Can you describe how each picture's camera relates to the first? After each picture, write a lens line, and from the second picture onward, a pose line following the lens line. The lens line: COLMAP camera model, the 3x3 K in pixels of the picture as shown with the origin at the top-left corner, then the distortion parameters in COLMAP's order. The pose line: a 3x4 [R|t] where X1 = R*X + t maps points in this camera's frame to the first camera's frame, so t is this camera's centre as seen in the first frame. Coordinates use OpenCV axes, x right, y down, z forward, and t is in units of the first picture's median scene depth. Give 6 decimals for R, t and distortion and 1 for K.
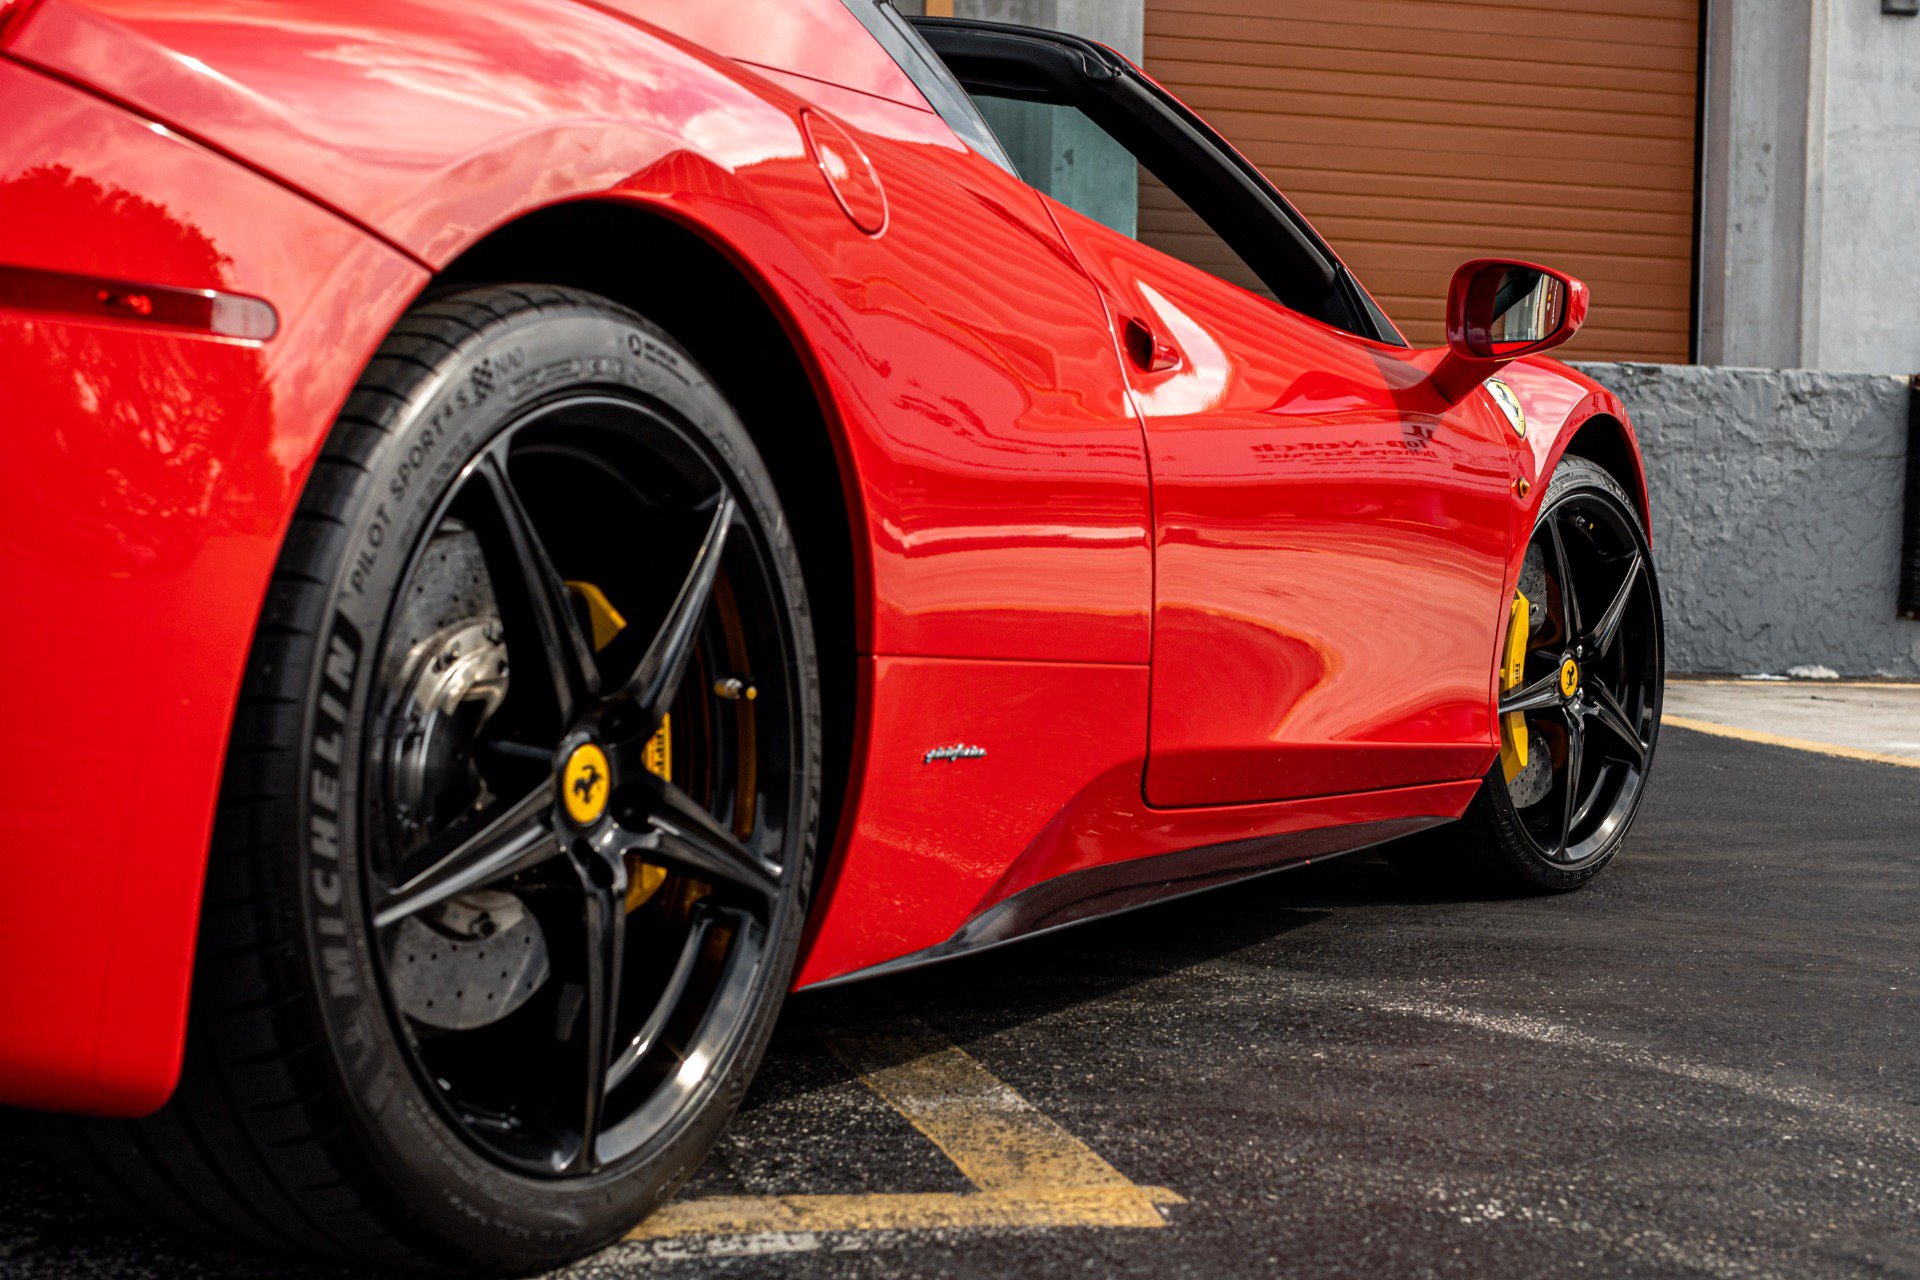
lens RADIAL K [[3056.9, 0, 1061.3], [0, 3056.9, 572.5], [0, 0, 1]] dist [0.023557, 0.016669]
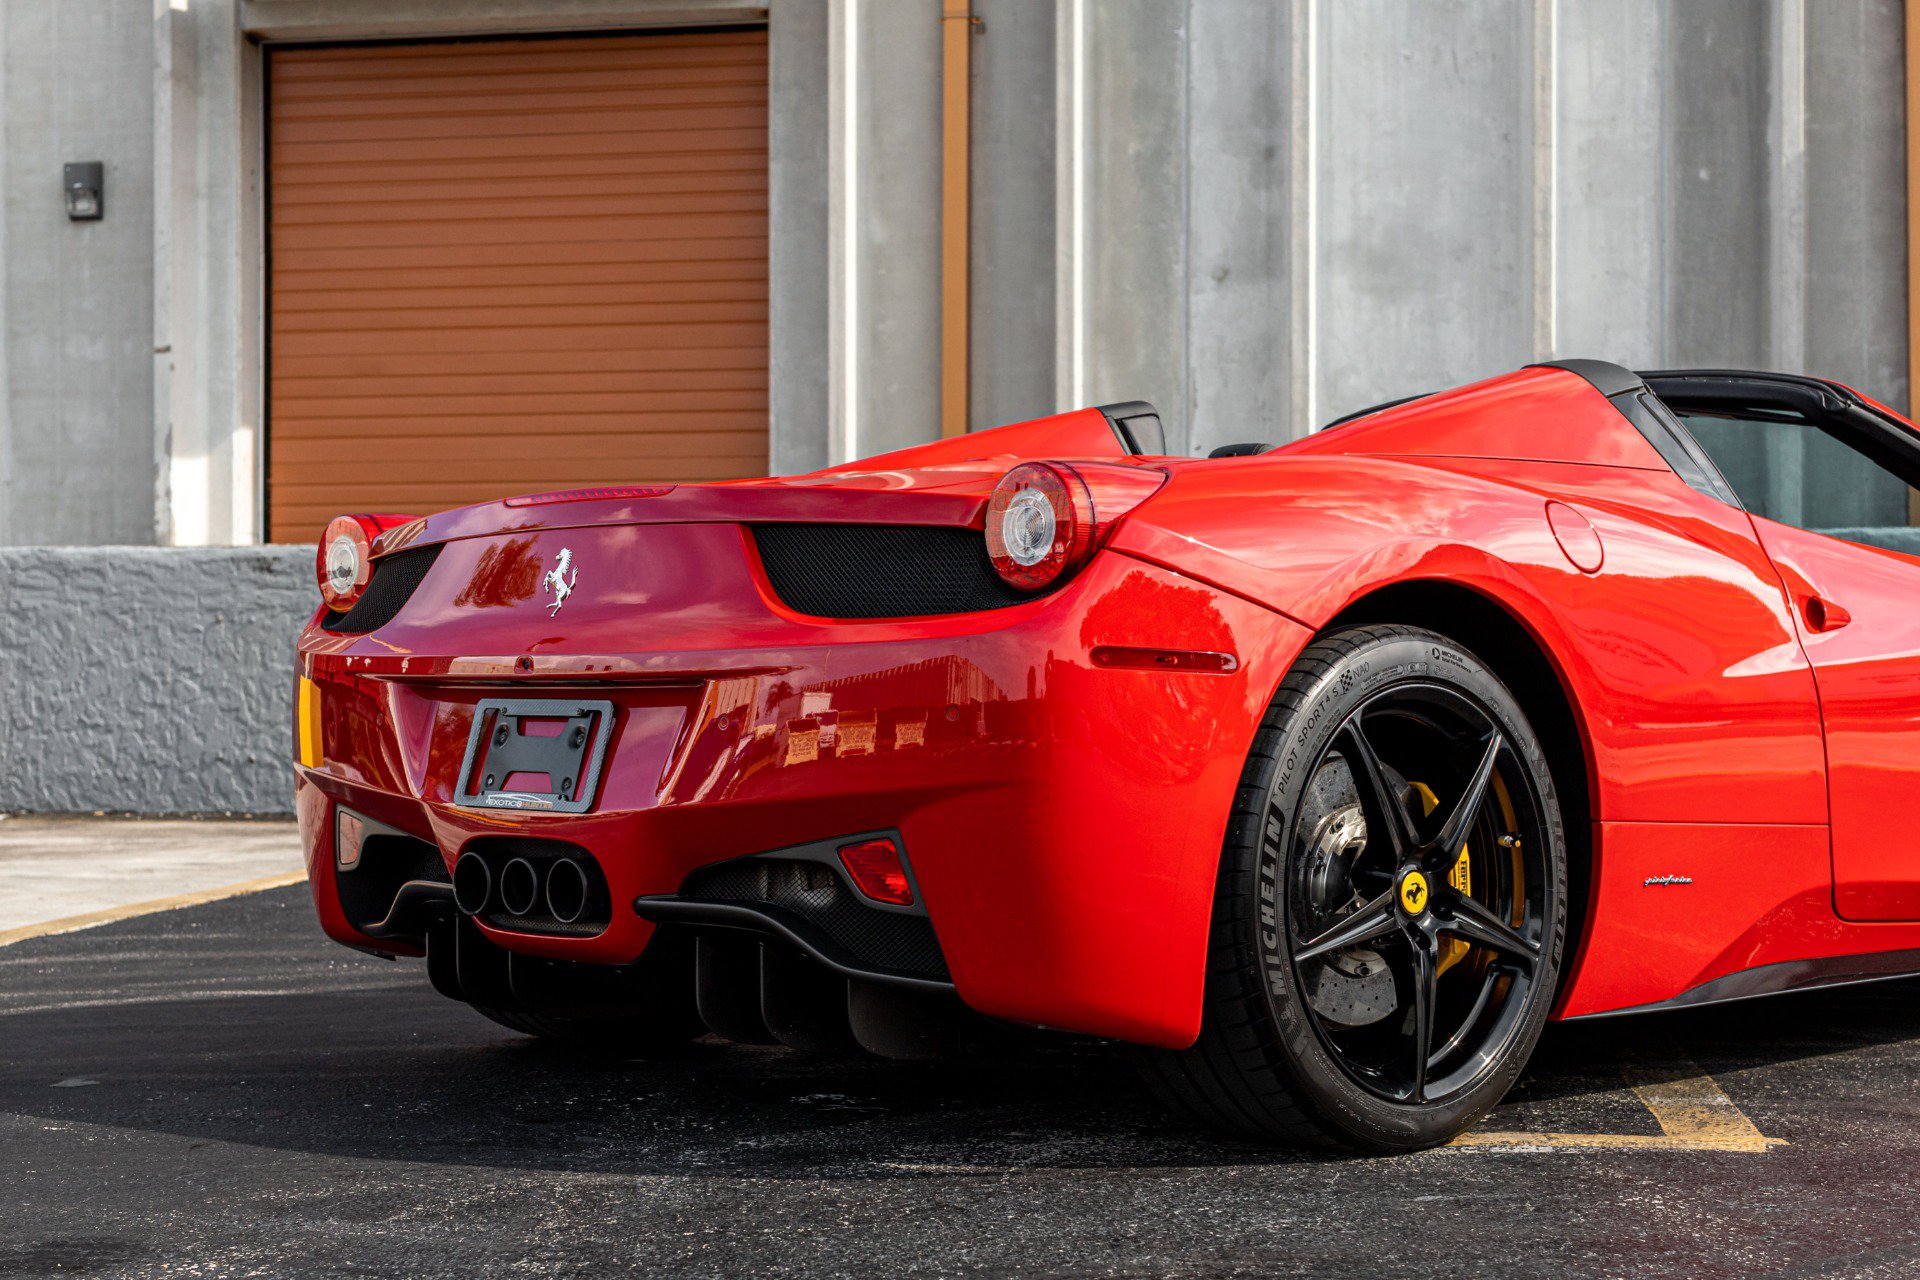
lens RADIAL K [[3084.9, 0, 878.6], [0, 3084.9, 700.0], [0, 0, 1]] dist [0.033368, -0.061140]
pose [[0.919697, -0.027172, -0.391689, 0.202472], [0.022400, 0.999609, -0.016749, -0.016808], [0.391991, 0.006630, 0.919945, -0.607573]]
